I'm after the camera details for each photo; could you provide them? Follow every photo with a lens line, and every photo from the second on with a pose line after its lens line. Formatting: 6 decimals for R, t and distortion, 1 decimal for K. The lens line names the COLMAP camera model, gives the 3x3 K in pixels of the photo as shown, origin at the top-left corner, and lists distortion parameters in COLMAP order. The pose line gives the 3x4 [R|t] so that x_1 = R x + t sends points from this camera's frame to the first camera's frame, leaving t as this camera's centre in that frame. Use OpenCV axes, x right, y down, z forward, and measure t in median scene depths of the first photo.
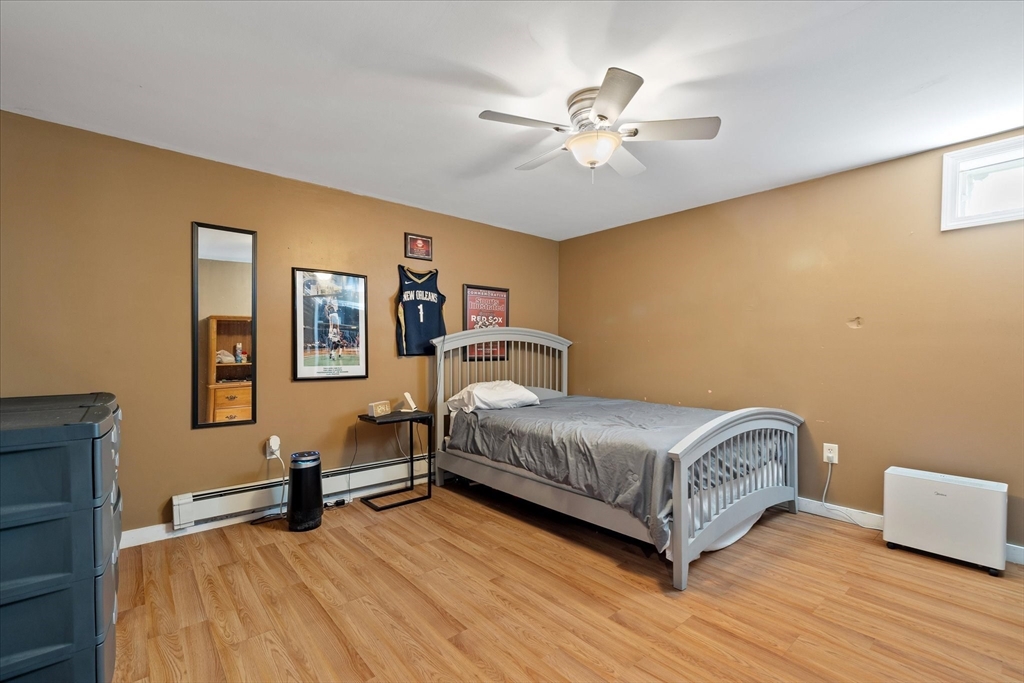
lens RADIAL K [[441.1, 0, 513.5], [0, 441.1, 347.5], [0, 0, 1]] dist [0.000905, -0.000035]
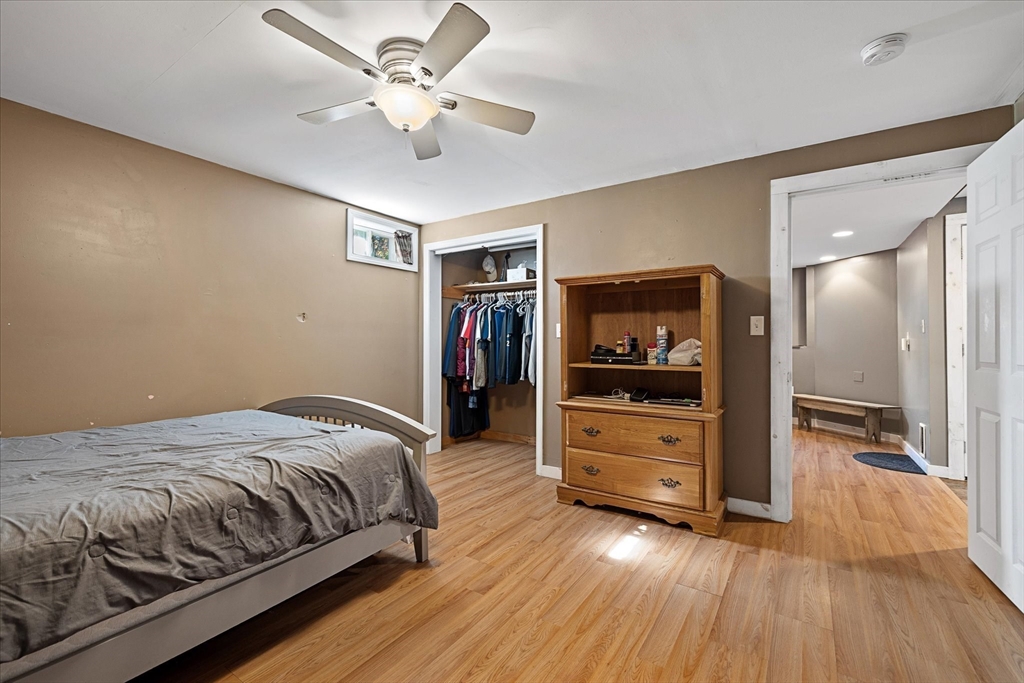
lens RADIAL K [[441.1, 0, 513.1], [0, 441.1, 340.7], [0, 0, 1]] dist [0.000905, -0.000035]
pose [[-0.267259, 0.004352, 0.963615, -0.644073], [-0.002085, 0.999985, -0.005095, 0.014463], [-0.963623, -0.003371, -0.267246, 0.963242]]
